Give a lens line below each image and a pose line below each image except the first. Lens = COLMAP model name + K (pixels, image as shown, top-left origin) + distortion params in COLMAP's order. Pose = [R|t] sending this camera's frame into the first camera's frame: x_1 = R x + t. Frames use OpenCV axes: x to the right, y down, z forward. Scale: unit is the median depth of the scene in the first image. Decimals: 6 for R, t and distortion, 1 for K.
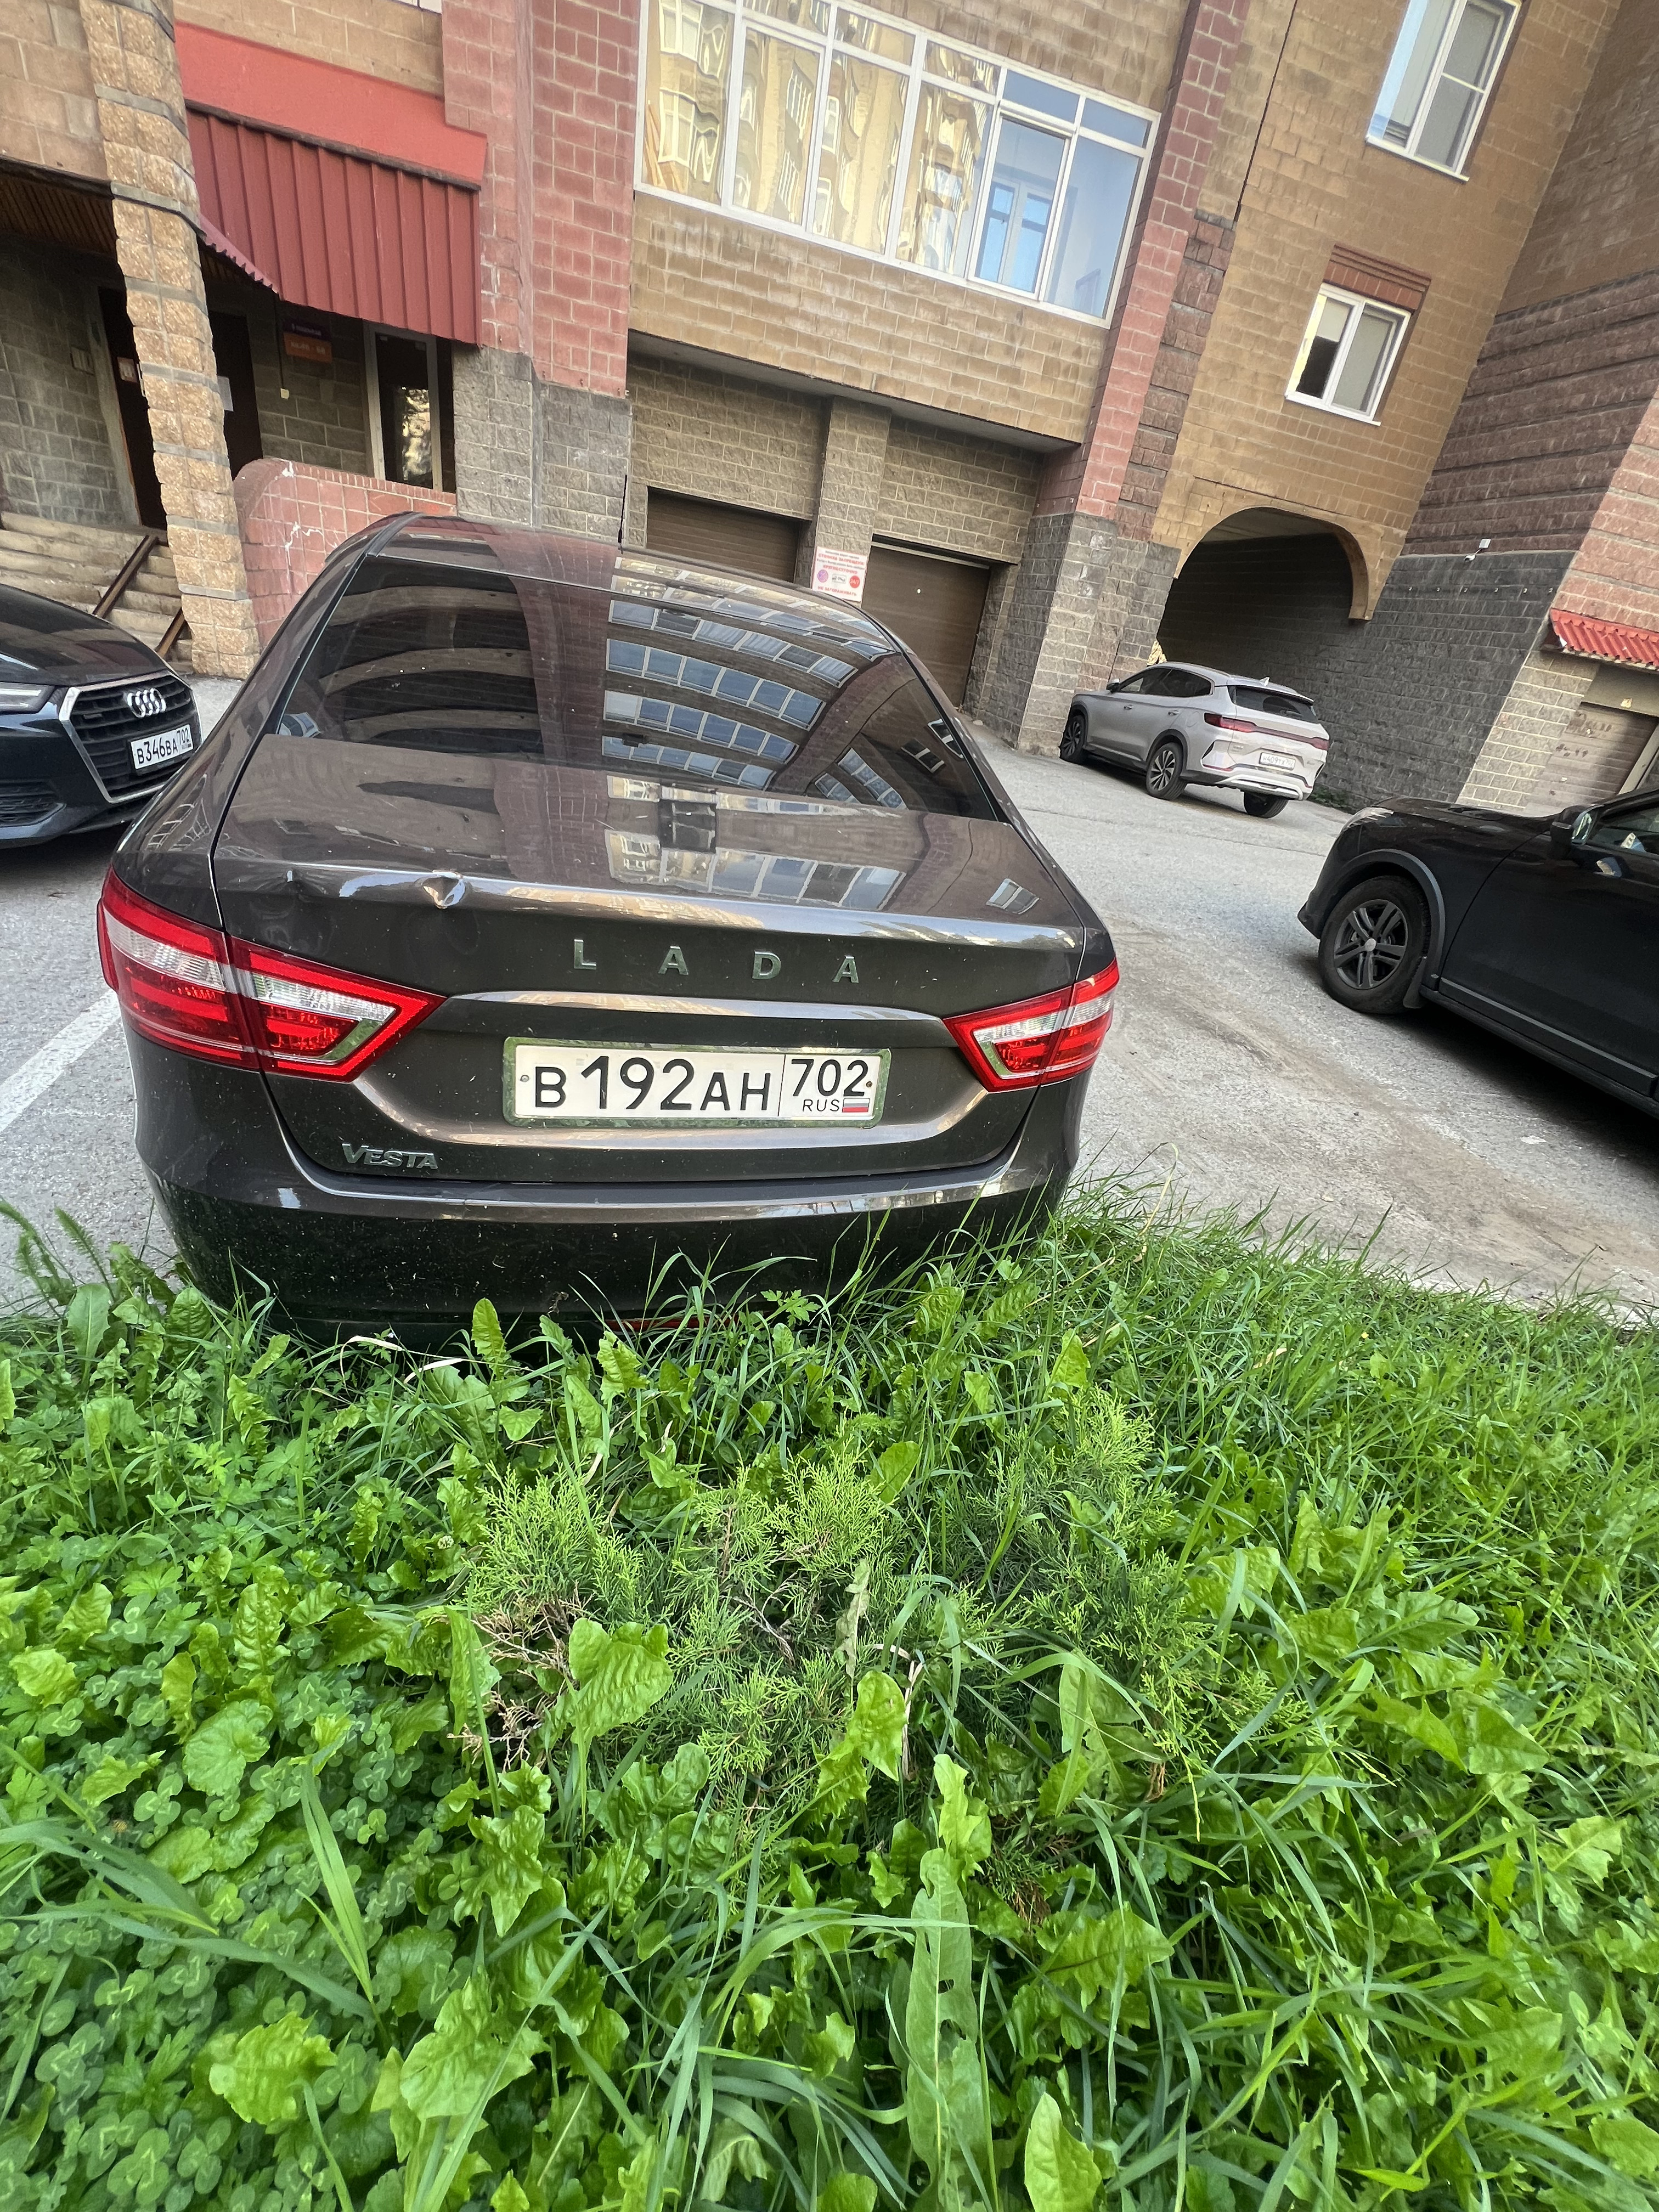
lens RADIAL K [[884.7, 0, 829.5], [0, 884.7, 1106.0], [0, 0, 1]] dist [-0.002564, -0.000041]
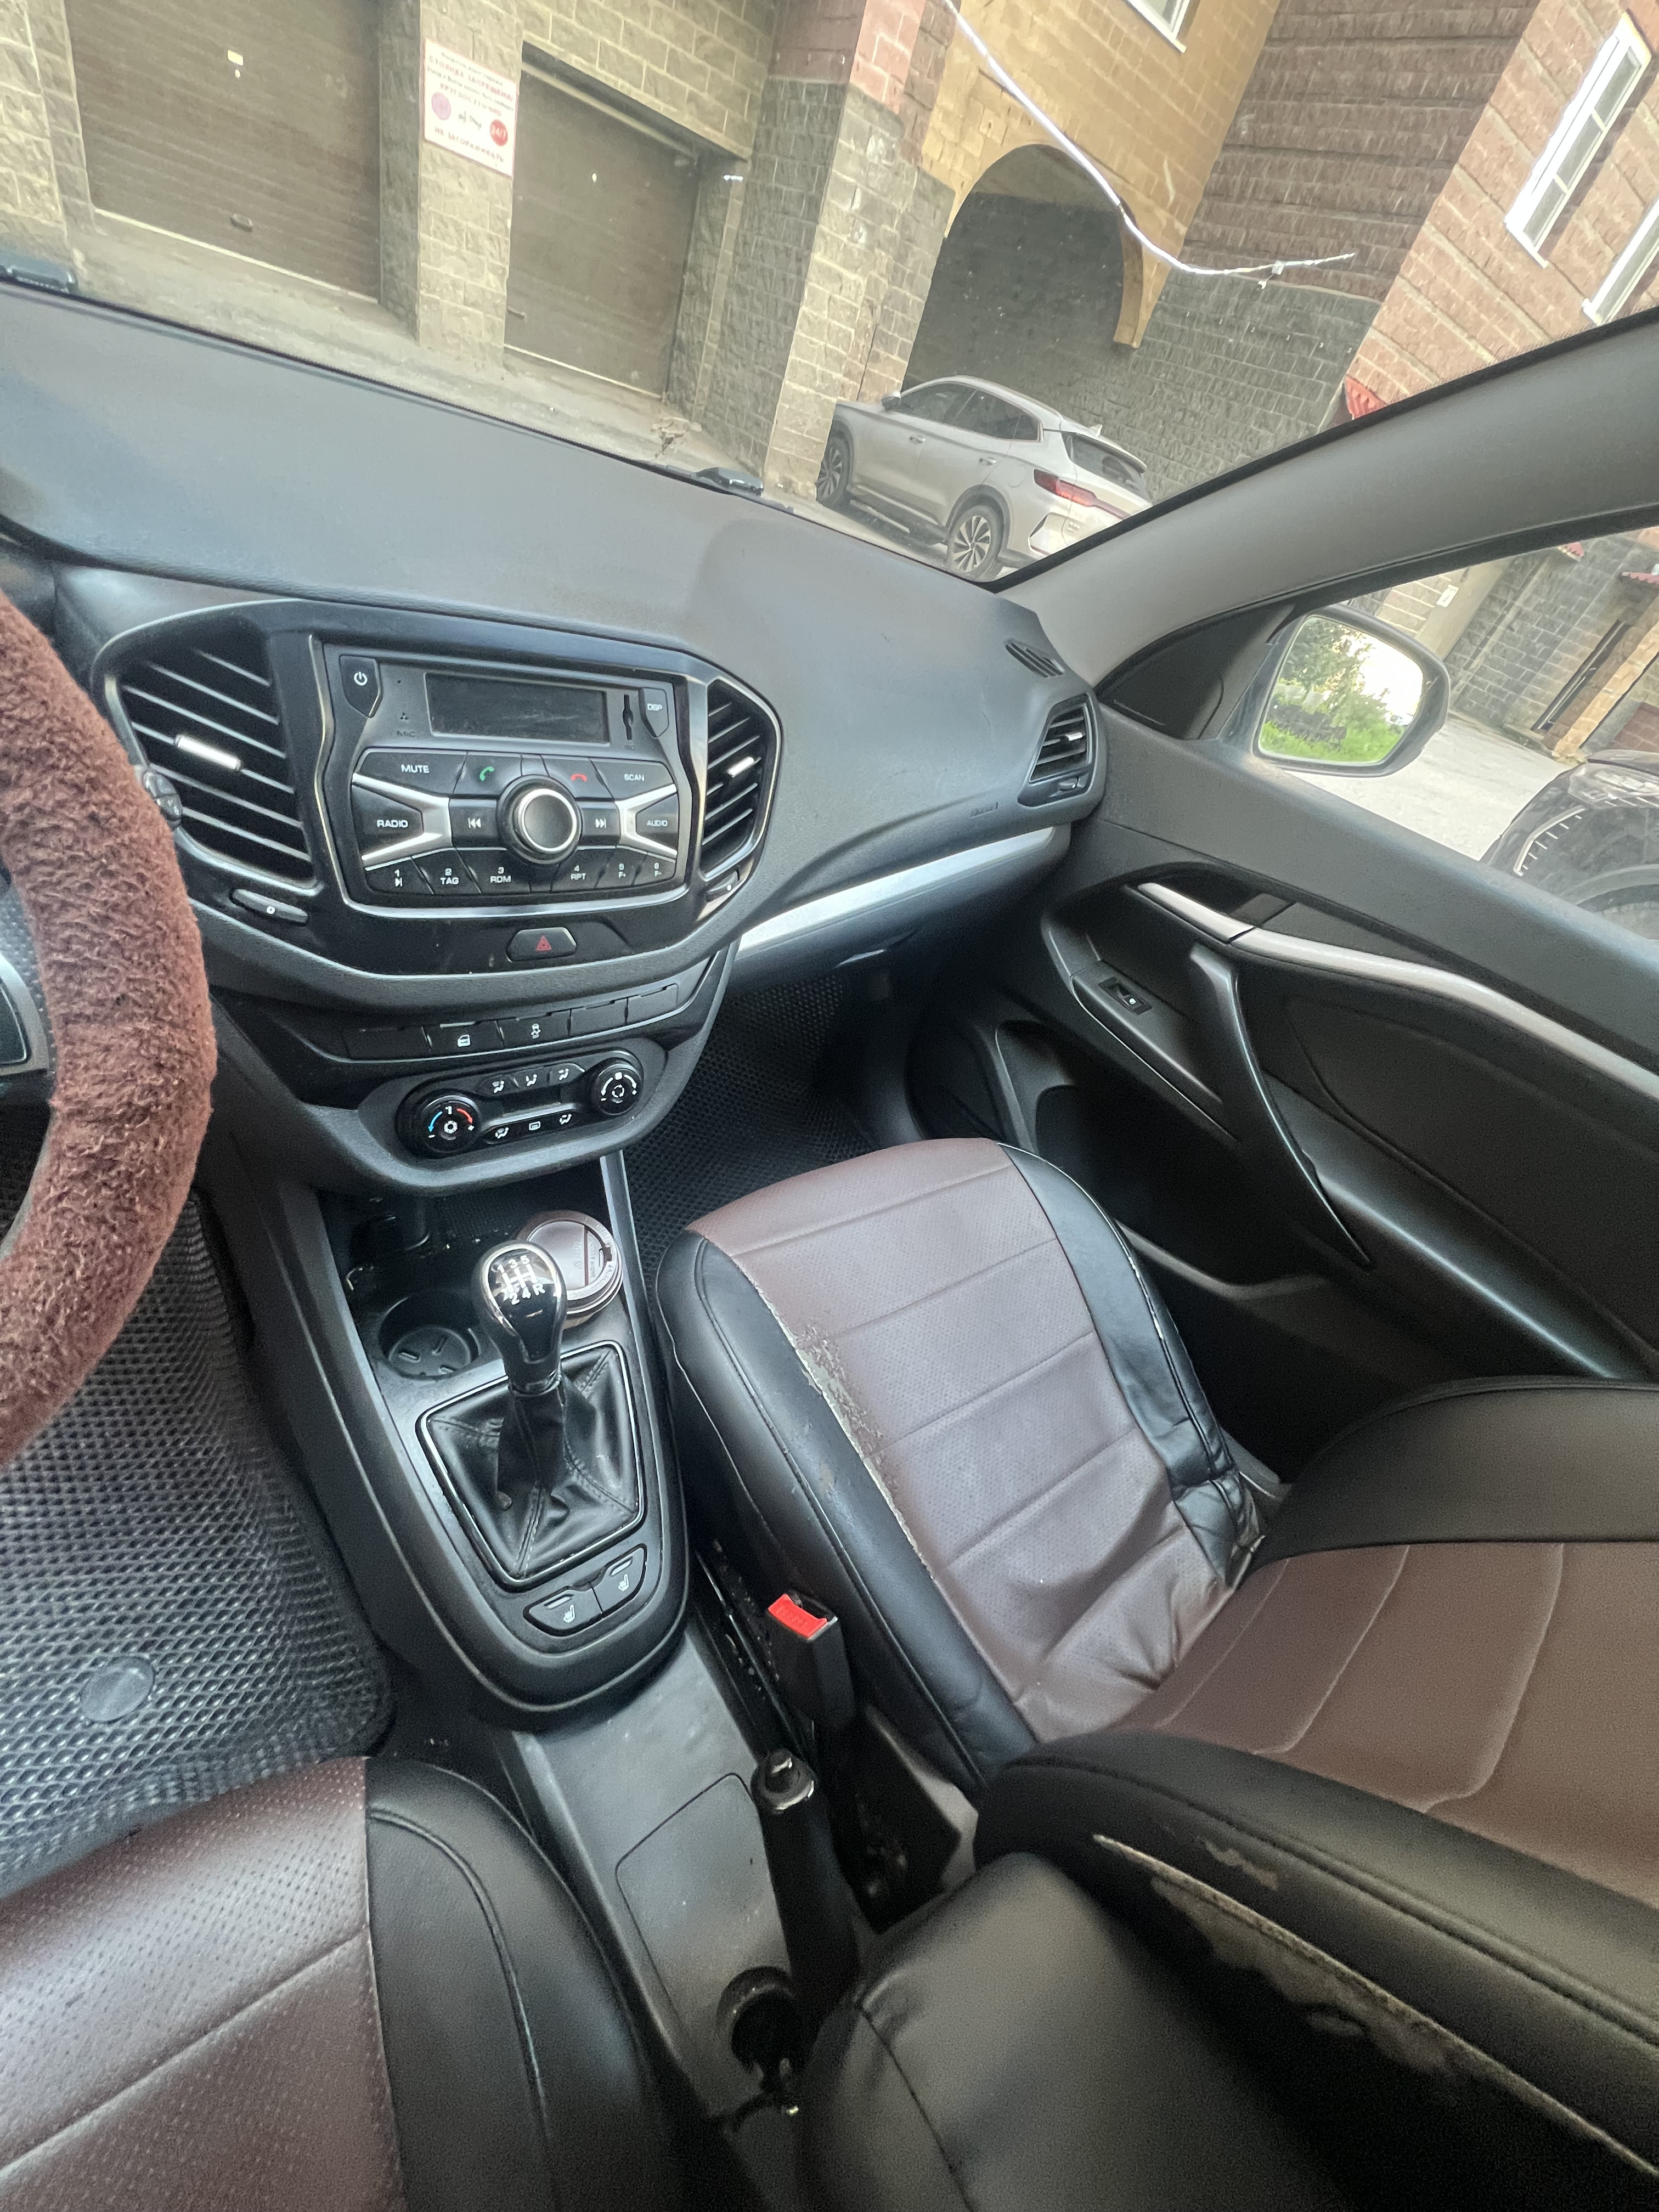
lens RADIAL K [[877.3, 0, 829.3], [0, 877.3, 1122.2], [0, 0, 1]] dist [-0.006511, 0.000058]
pose [[0.924268, -0.140625, 0.354899, -0.070327], [0.035275, 0.957162, 0.287396, -0.108861], [-0.380111, -0.253112, 0.889635, 0.215967]]
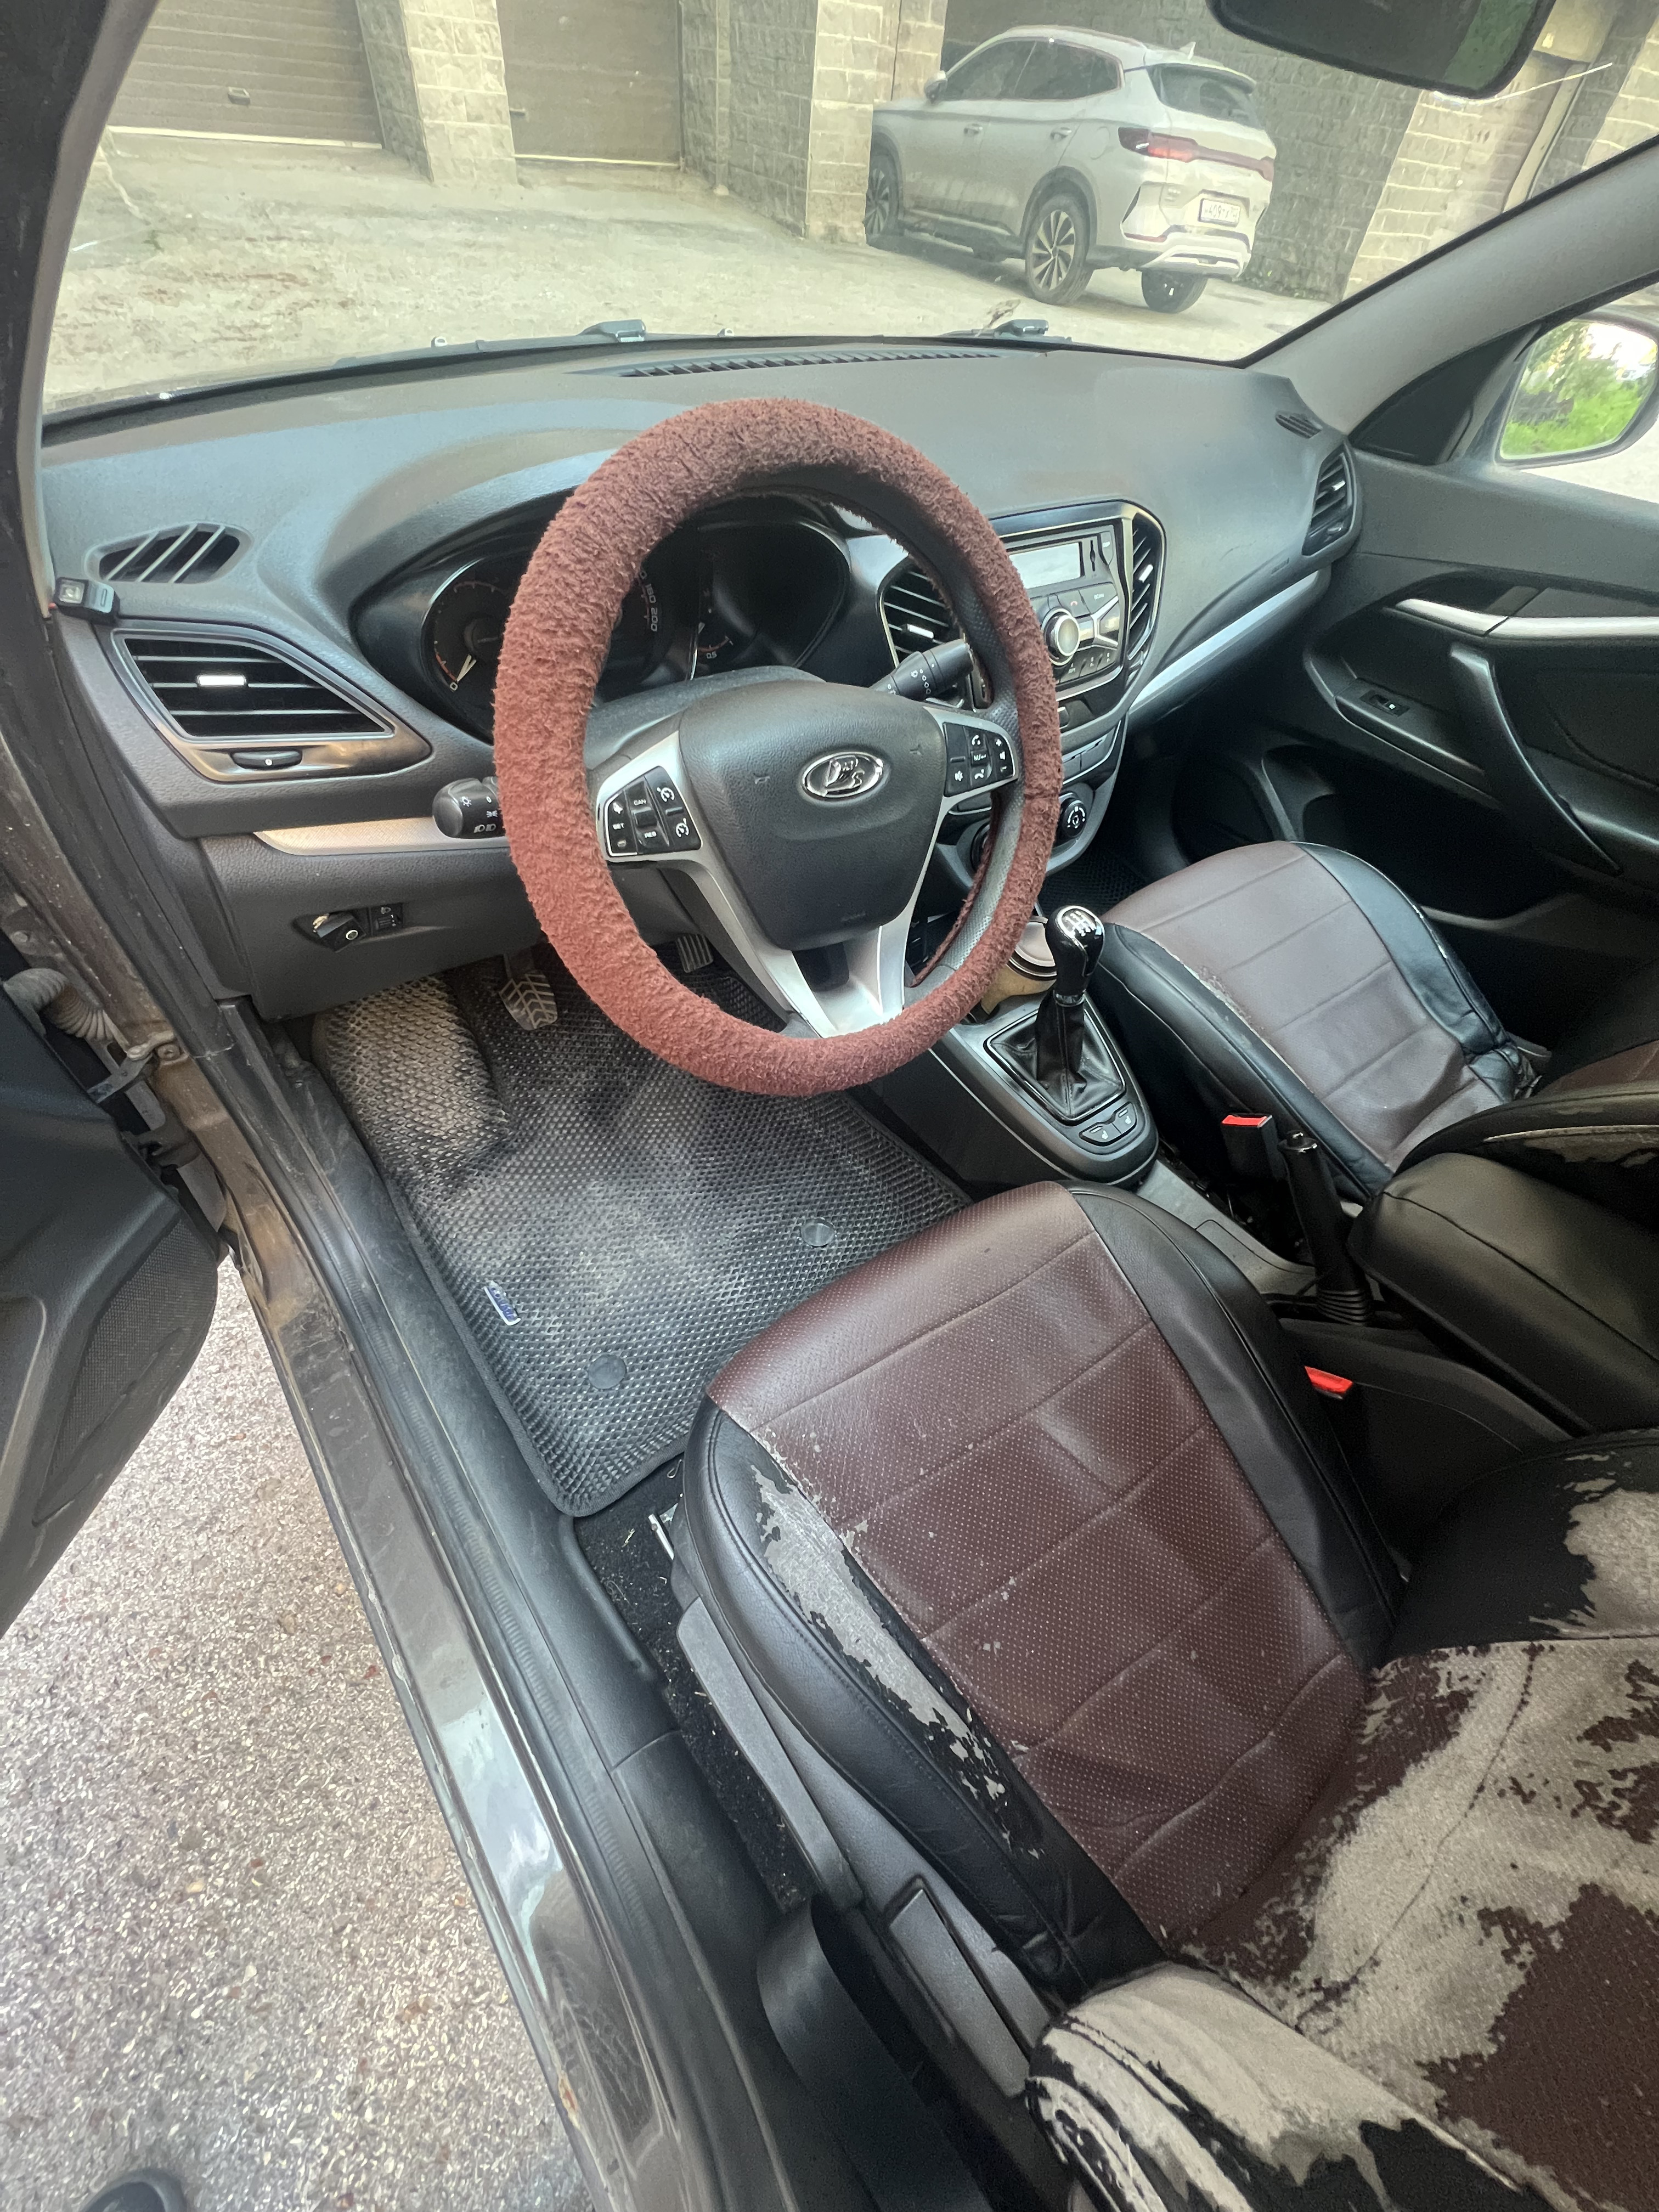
lens RADIAL K [[877.3, 0, 829.3], [0, 877.3, 1122.2], [0, 0, 1]] dist [-0.006511, 0.000058]
pose [[0.928358, -0.329947, 0.171135, -0.103546], [0.230562, 0.872337, 0.431125, -0.111399], [-0.291535, -0.360781, 0.885914, 0.195540]]
